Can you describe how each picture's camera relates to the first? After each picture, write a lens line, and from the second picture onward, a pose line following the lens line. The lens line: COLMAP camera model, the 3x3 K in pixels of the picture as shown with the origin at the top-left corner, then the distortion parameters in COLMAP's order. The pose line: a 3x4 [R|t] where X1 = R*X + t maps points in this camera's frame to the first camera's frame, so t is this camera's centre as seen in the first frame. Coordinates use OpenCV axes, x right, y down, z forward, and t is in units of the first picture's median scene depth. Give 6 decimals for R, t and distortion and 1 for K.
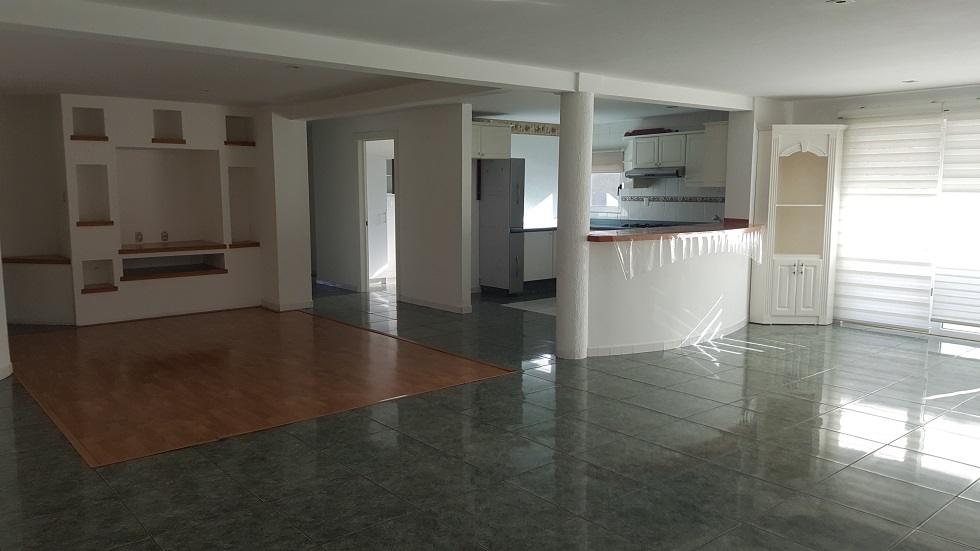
lens RADIAL K [[731.7, 0, 484.2], [0, 731.7, 281.4], [0, 0, 1]] dist [0.063801, -0.084981]
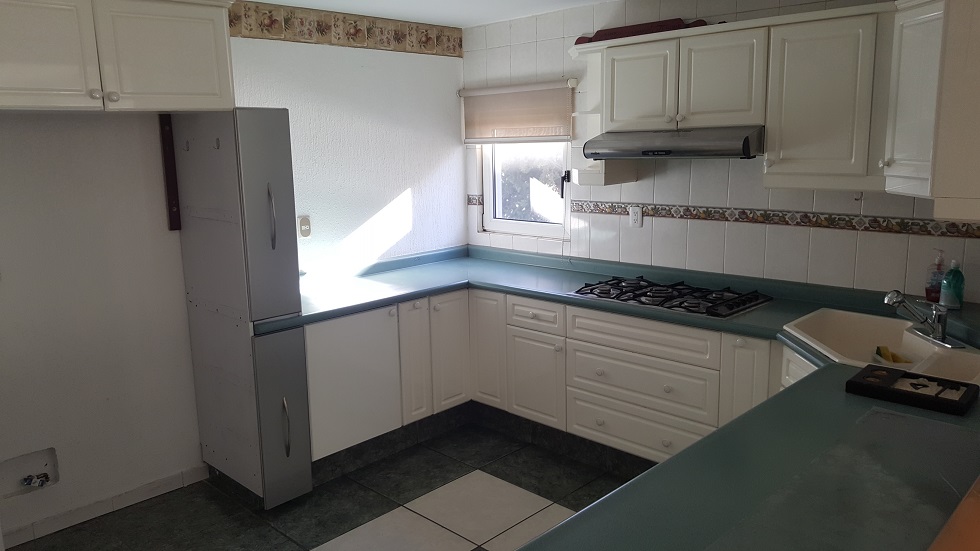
lens RADIAL K [[731.7, 0, 466.5], [0, 731.7, 291.6], [0, 0, 1]] dist [0.063801, -0.084981]
pose [[0.996455, -0.040519, 0.073732, 0.115565], [0.034900, 0.996500, 0.075961, -0.116189], [-0.076551, -0.073118, 0.994381, 0.704550]]
